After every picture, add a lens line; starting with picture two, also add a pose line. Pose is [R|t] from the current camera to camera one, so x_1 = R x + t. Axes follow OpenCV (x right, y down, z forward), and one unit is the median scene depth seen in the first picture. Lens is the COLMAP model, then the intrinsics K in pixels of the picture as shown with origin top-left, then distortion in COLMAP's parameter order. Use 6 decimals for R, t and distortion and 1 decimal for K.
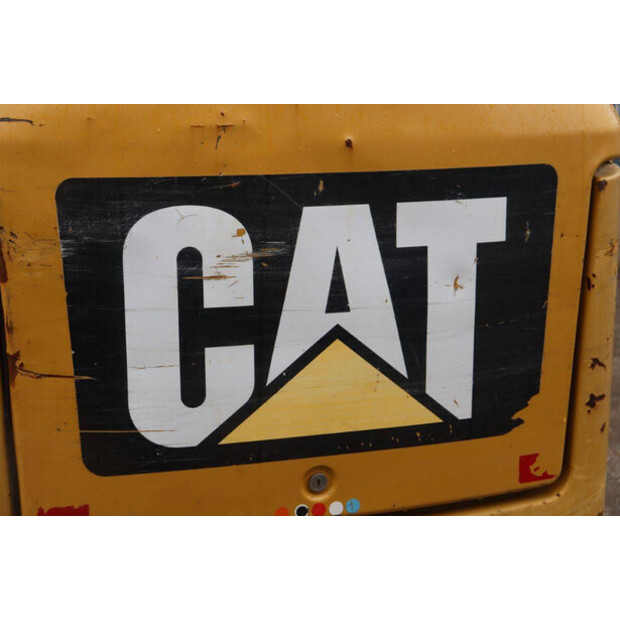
lens RADIAL K [[1150.7, 0, 310.0], [0, 1150.7, 310.0], [0, 0, 1]] dist [0.217509, 0.044606]
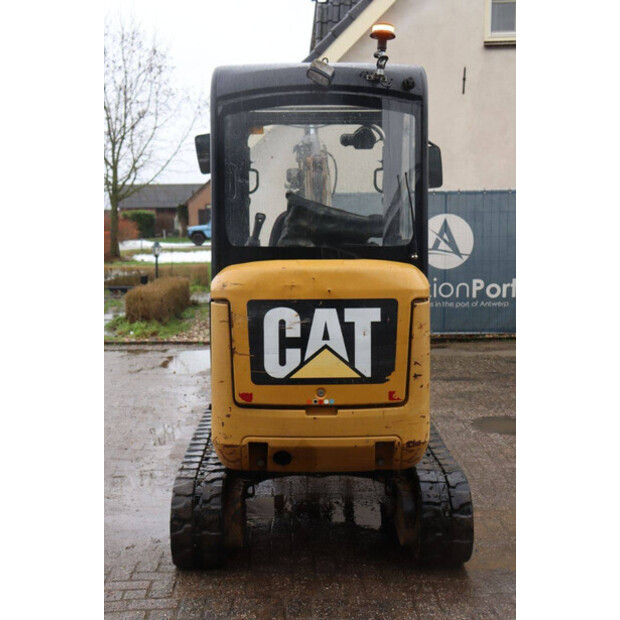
lens RADIAL K [[851.6, 0, 310.0], [0, 851.6, 310.0], [0, 0, 1]] dist [0.020115, 0.065755]
pose [[0.964981, 0.009308, -0.262154, 0.628325], [-0.051730, 0.986497, -0.155392, 0.302695], [0.257168, 0.163512, 0.952433, -1.391278]]
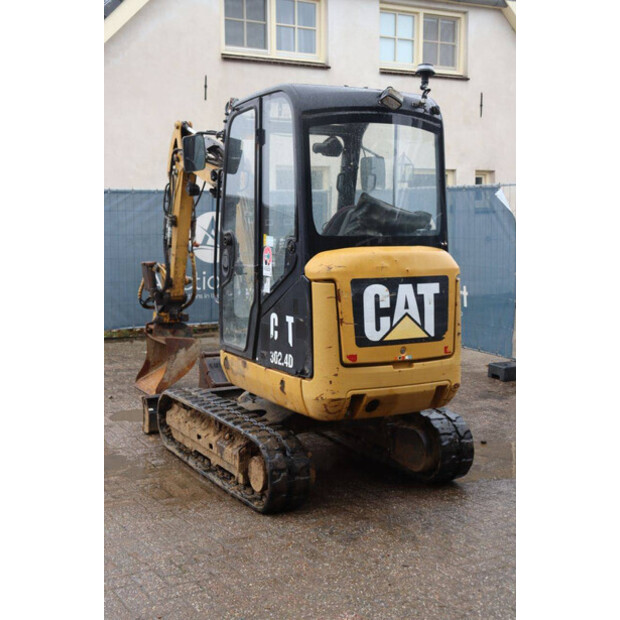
lens RADIAL K [[874.3, 0, 310.0], [0, 874.3, 310.0], [0, 0, 1]] dist [0.026366, 0.029699]
pose [[0.973313, -0.032651, 0.227147, -1.063680], [0.068856, 0.985771, -0.153345, 0.478729], [-0.218908, 0.164893, 0.961712, -2.049126]]
